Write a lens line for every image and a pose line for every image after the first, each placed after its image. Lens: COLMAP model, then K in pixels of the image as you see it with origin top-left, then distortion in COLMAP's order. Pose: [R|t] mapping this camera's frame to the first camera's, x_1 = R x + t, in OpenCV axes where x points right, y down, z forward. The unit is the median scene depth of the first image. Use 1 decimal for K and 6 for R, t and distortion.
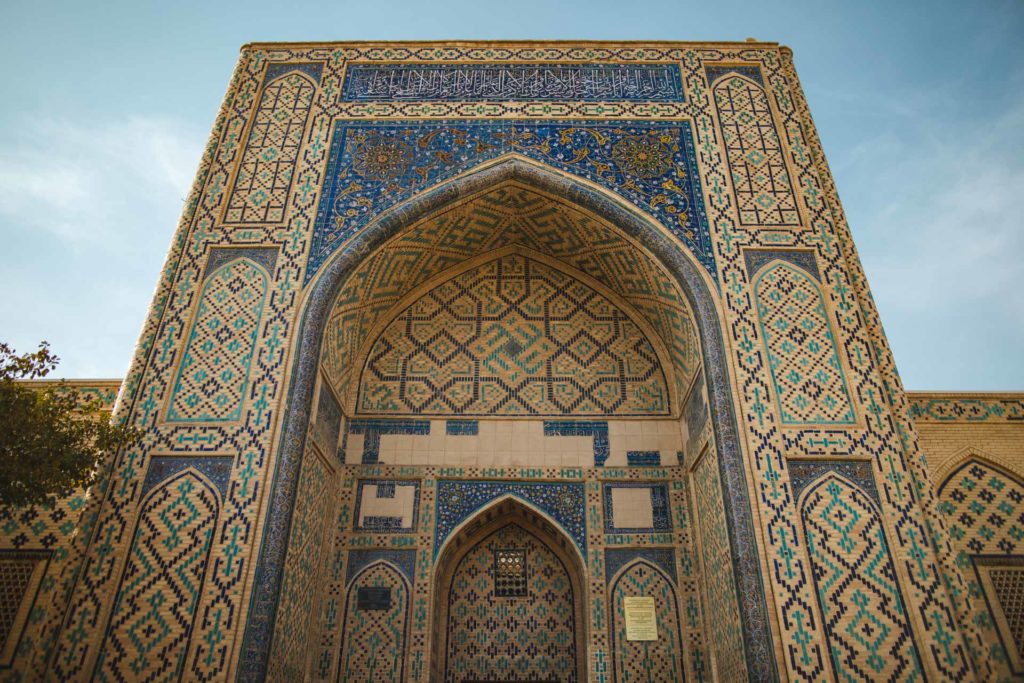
lens RADIAL K [[711.6, 0, 511.6], [0, 711.6, 340.0], [0, 0, 1]] dist [-0.026005, 0.020207]
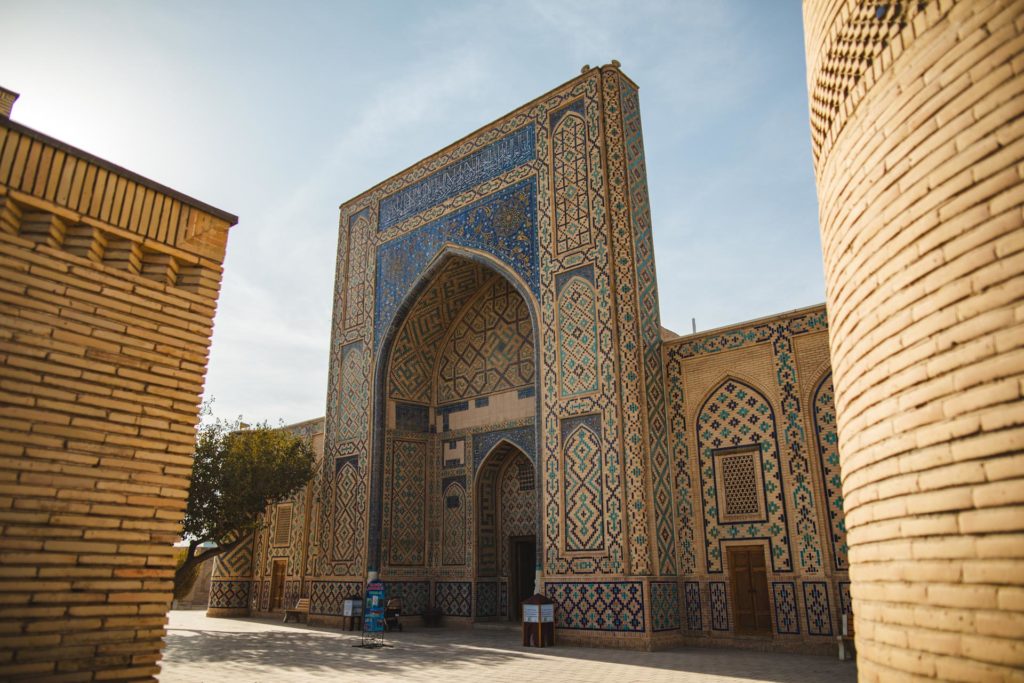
lens RADIAL K [[711.6, 0, 512.4], [0, 711.6, 341.7], [0, 0, 1]] dist [-0.026005, 0.020207]
pose [[0.762653, -0.213525, -0.610547, 1.173414], [0.360335, 0.924150, 0.126905, -0.225595], [0.537140, -0.316786, 0.781747, -0.296525]]
